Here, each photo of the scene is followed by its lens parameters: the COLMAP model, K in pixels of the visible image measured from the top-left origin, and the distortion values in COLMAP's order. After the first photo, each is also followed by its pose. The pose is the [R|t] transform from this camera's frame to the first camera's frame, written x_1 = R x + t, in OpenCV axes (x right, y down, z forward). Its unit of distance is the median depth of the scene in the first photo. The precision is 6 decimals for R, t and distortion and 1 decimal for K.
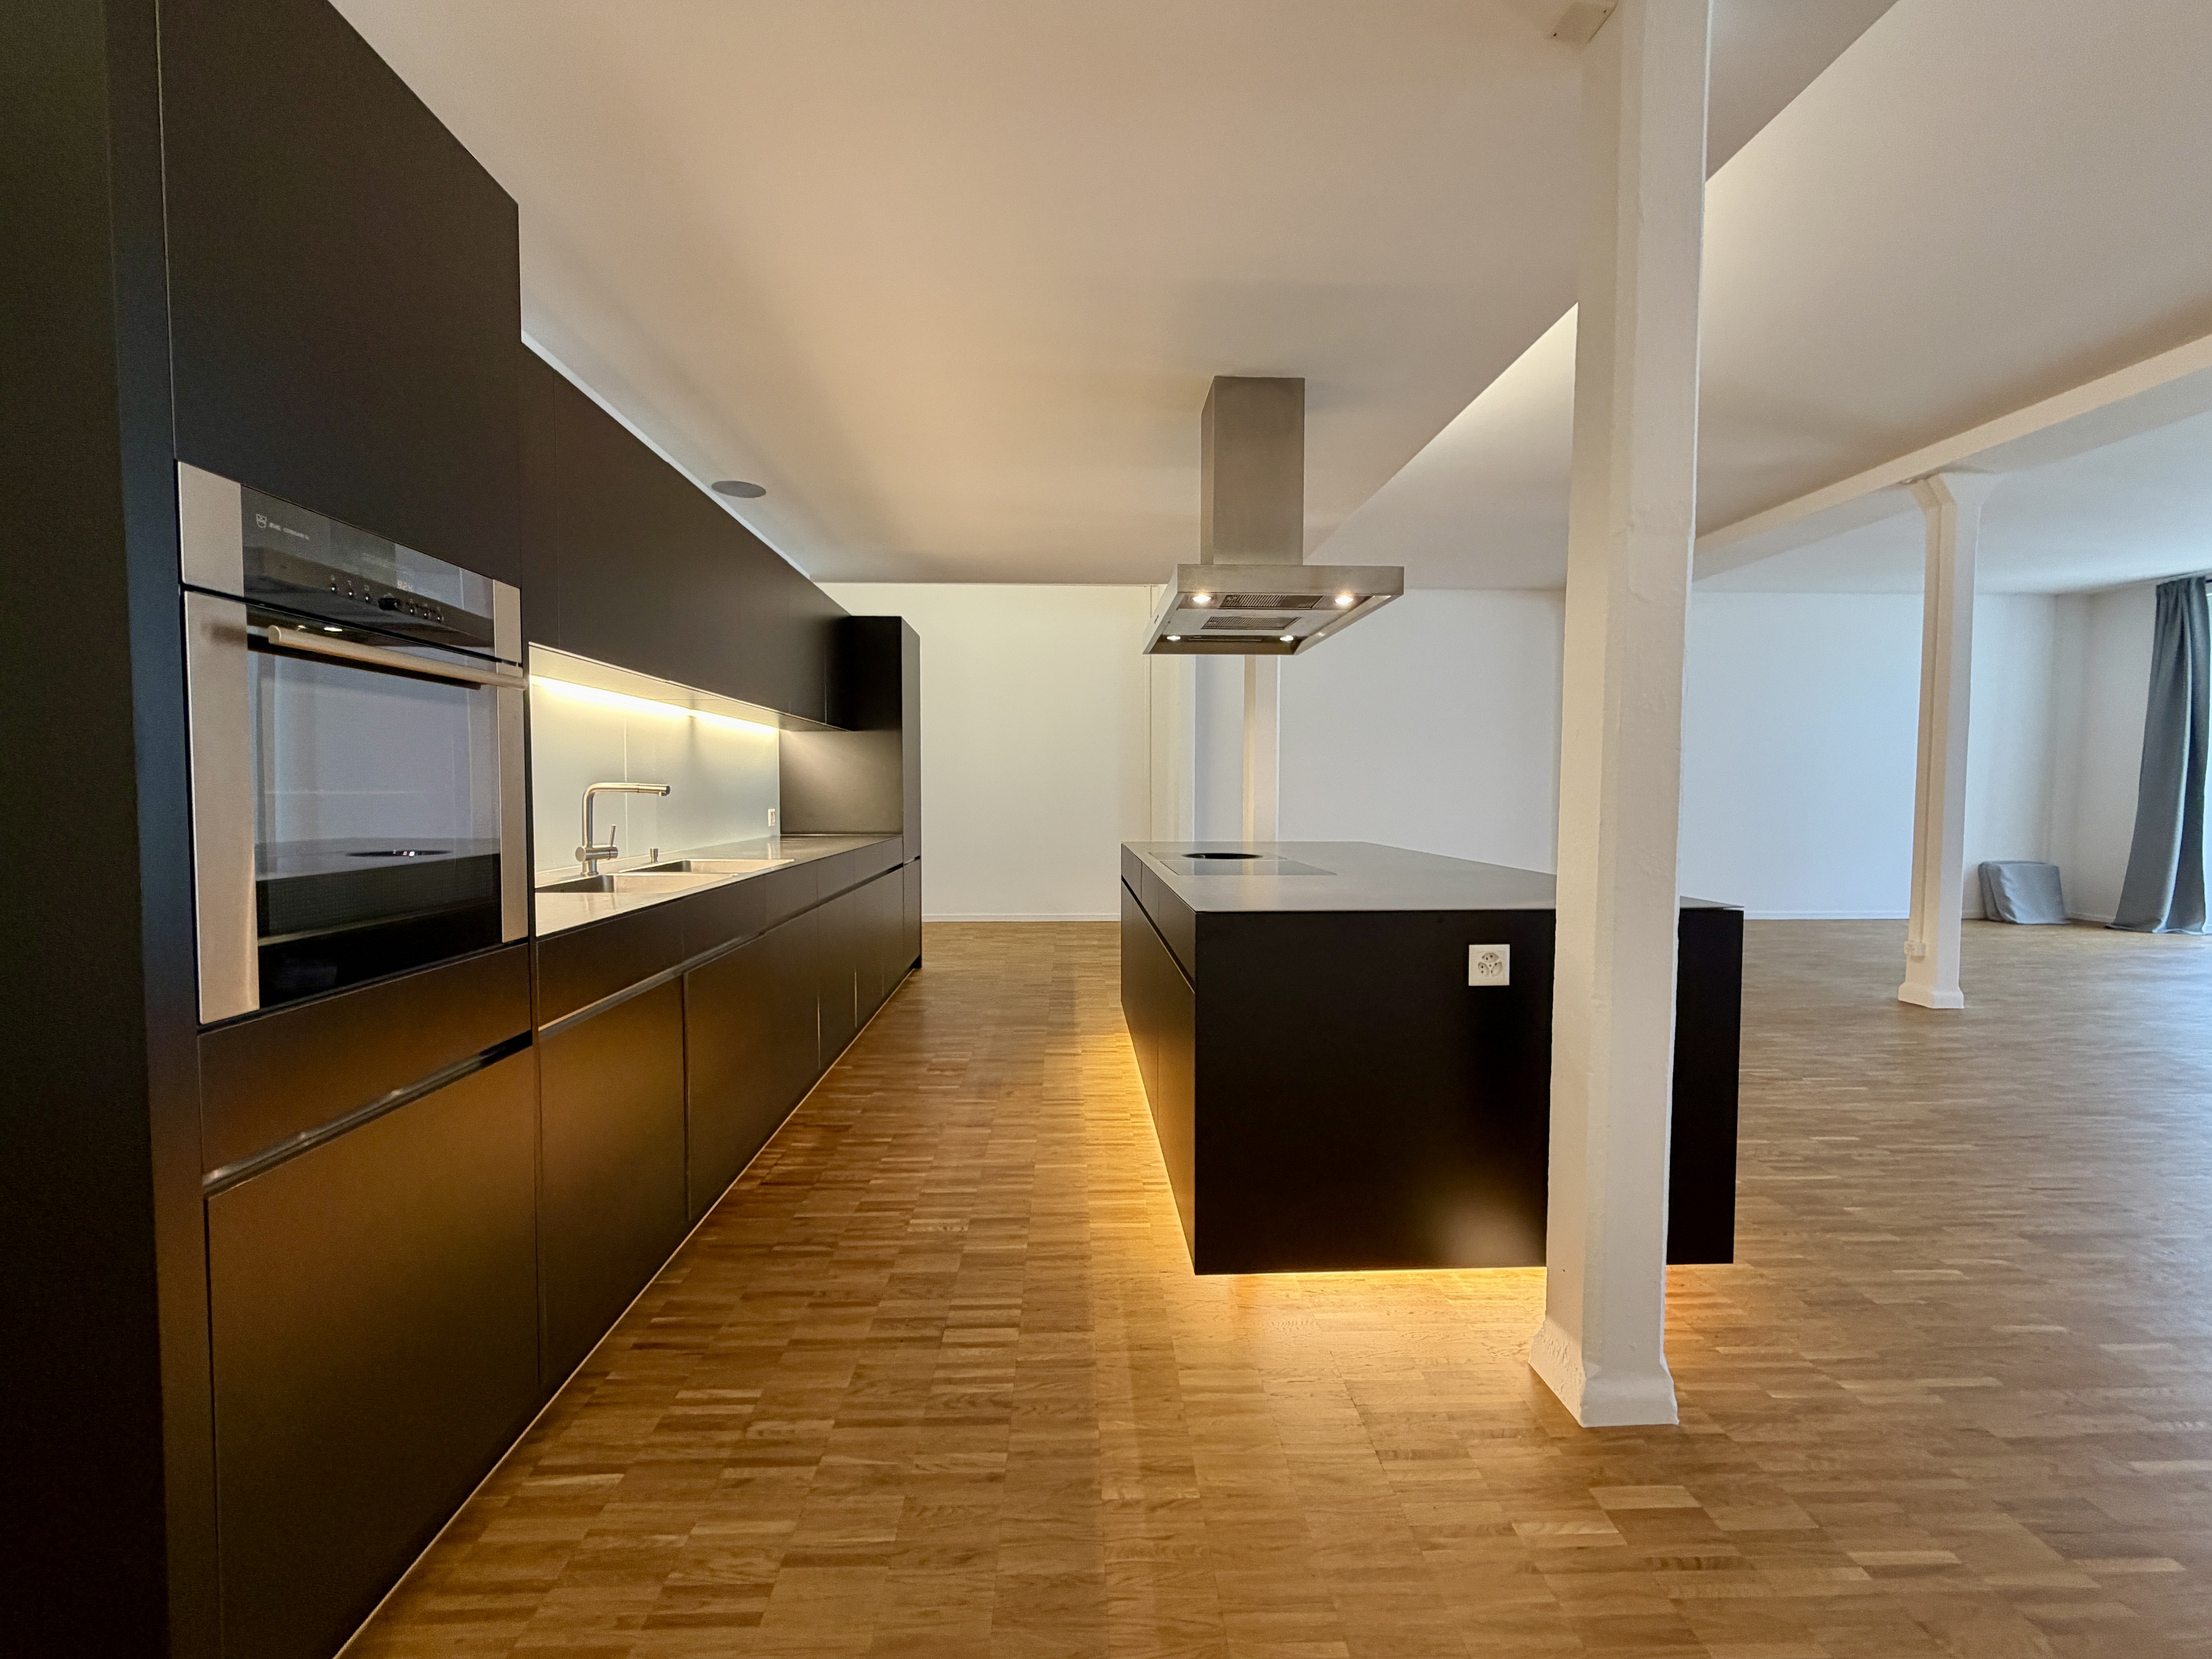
lens RADIAL K [[883.4, 0, 1102.3], [0, 883.4, 829.8], [0, 0, 1]] dist [-0.002045, 0.000739]
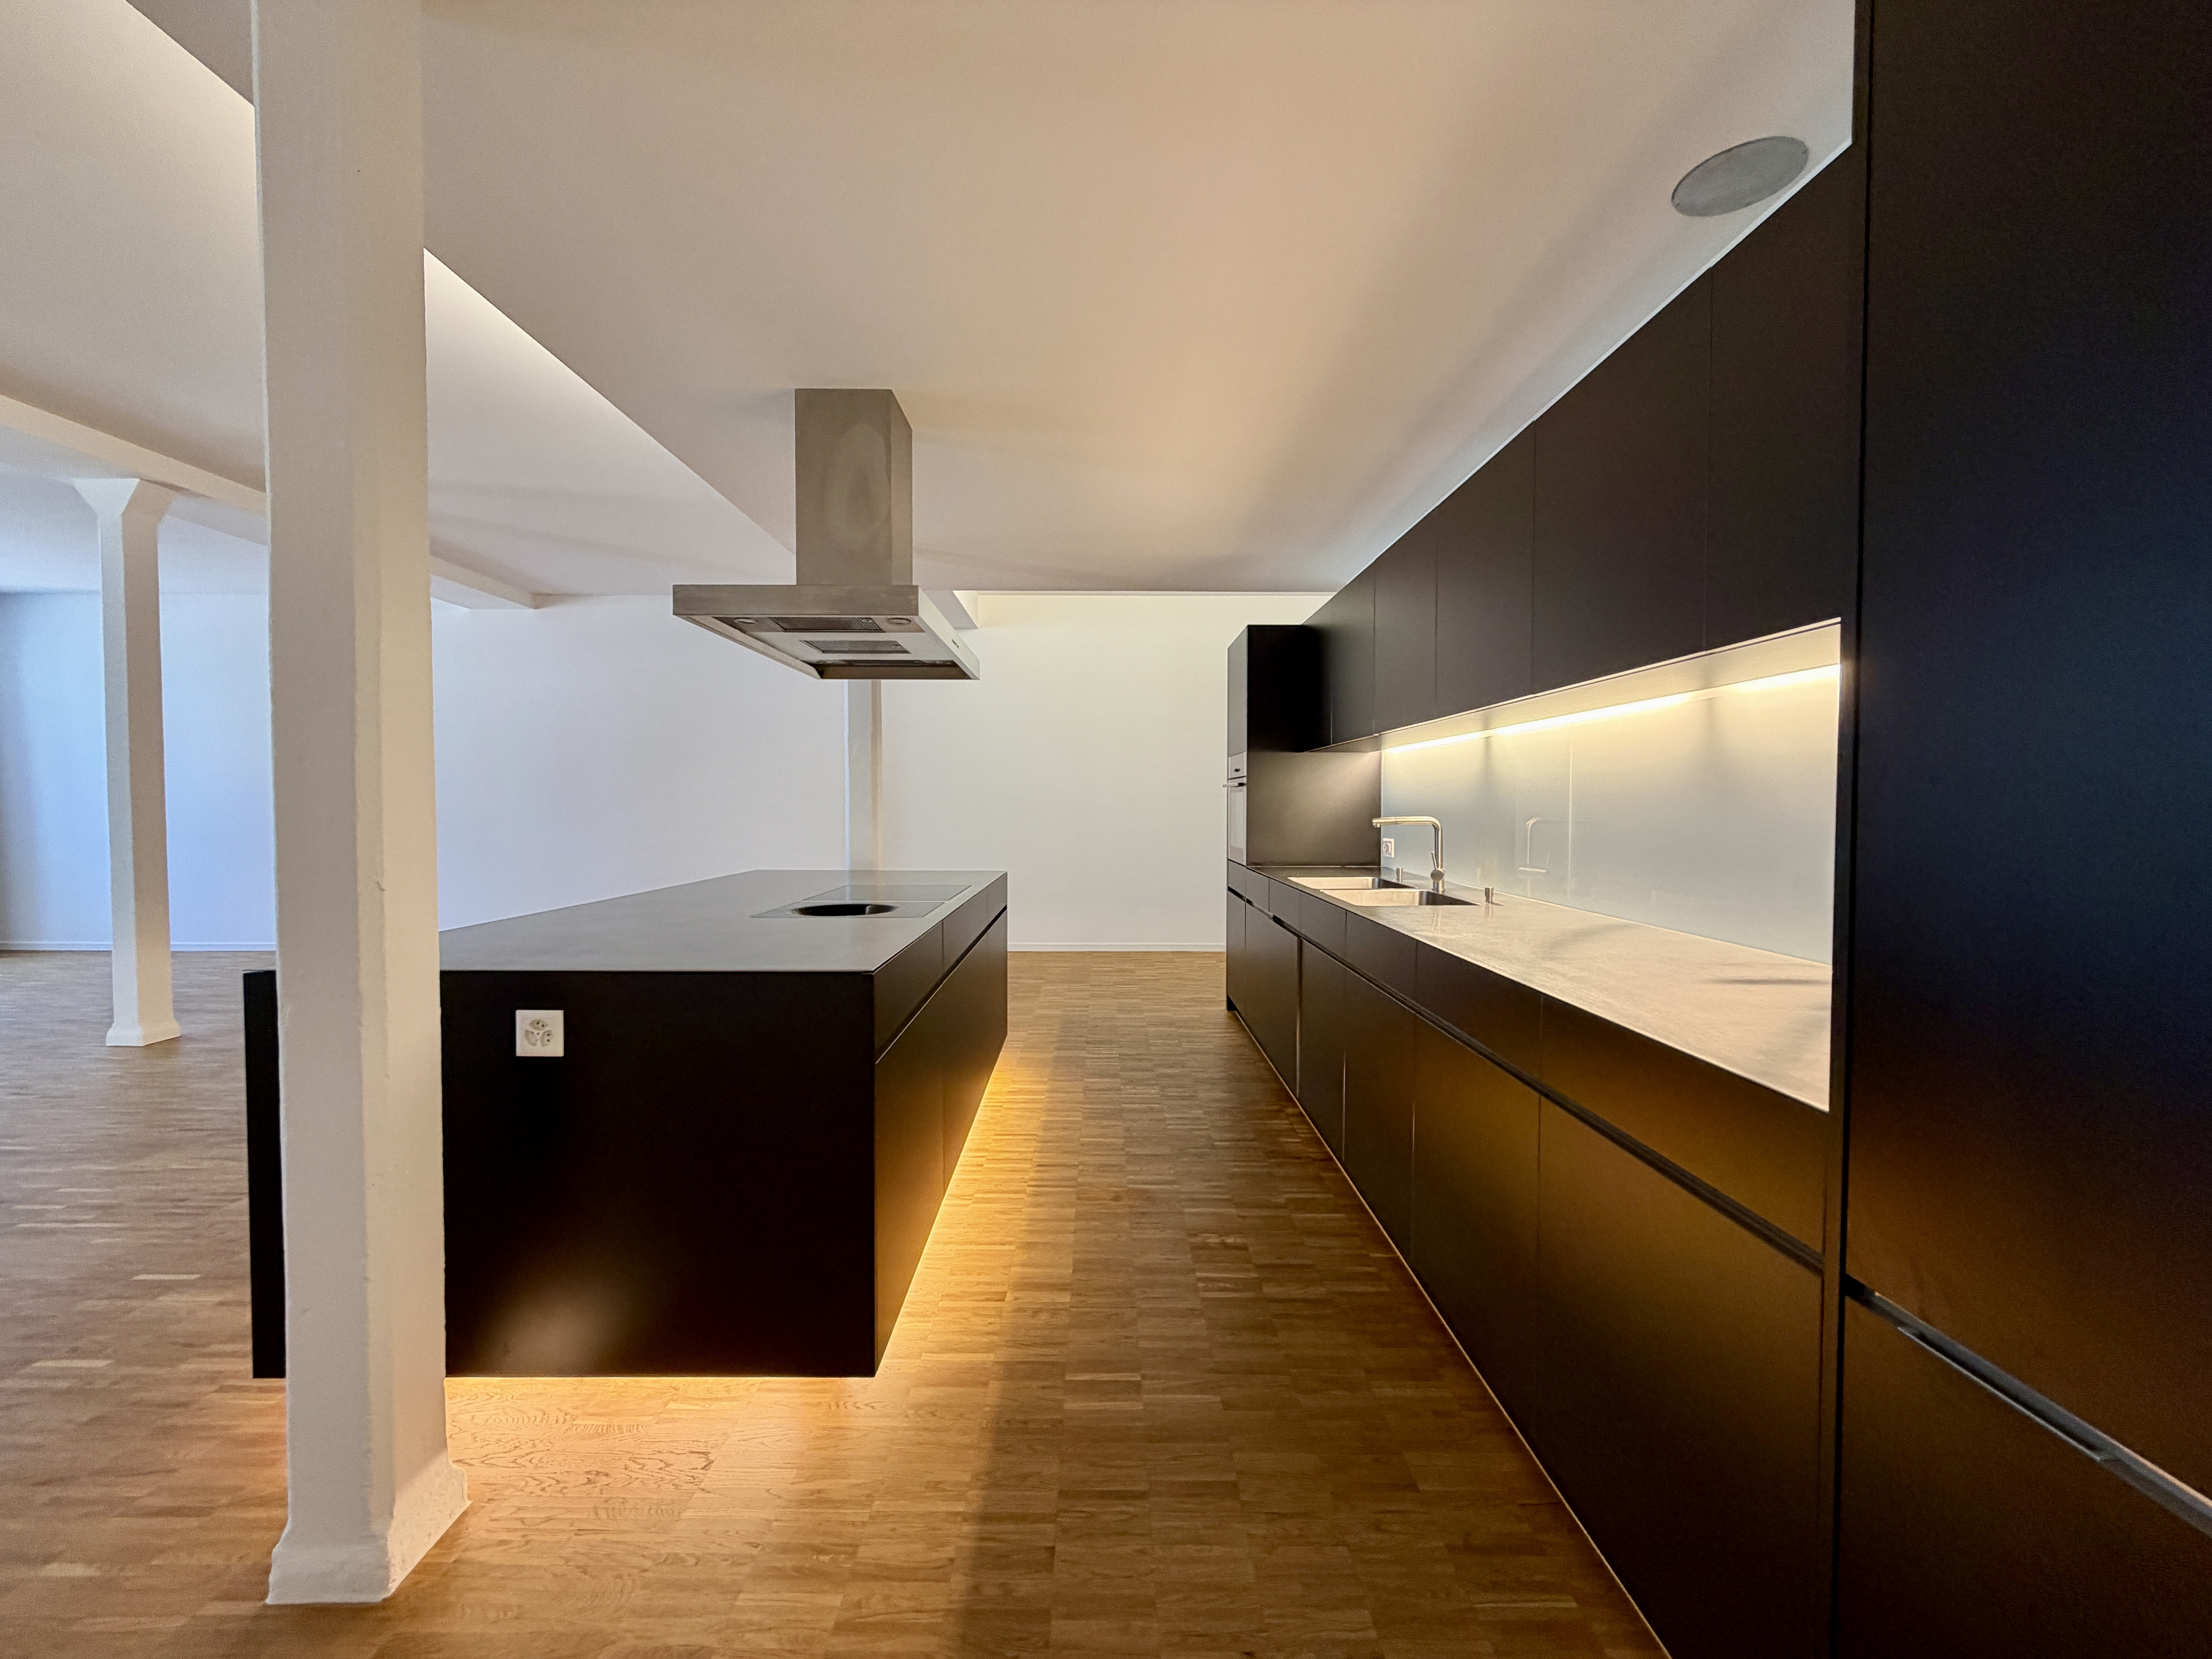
lens RADIAL K [[883.4, 0, 1103.5], [0, 883.4, 830.0], [0, 0, 1]] dist [-0.002045, 0.000739]
pose [[-0.999388, -0.002651, 0.034874, -0.135251], [-0.000326, 0.997785, 0.066520, -0.104303], [-0.034973, 0.066468, -0.997175, 2.012266]]
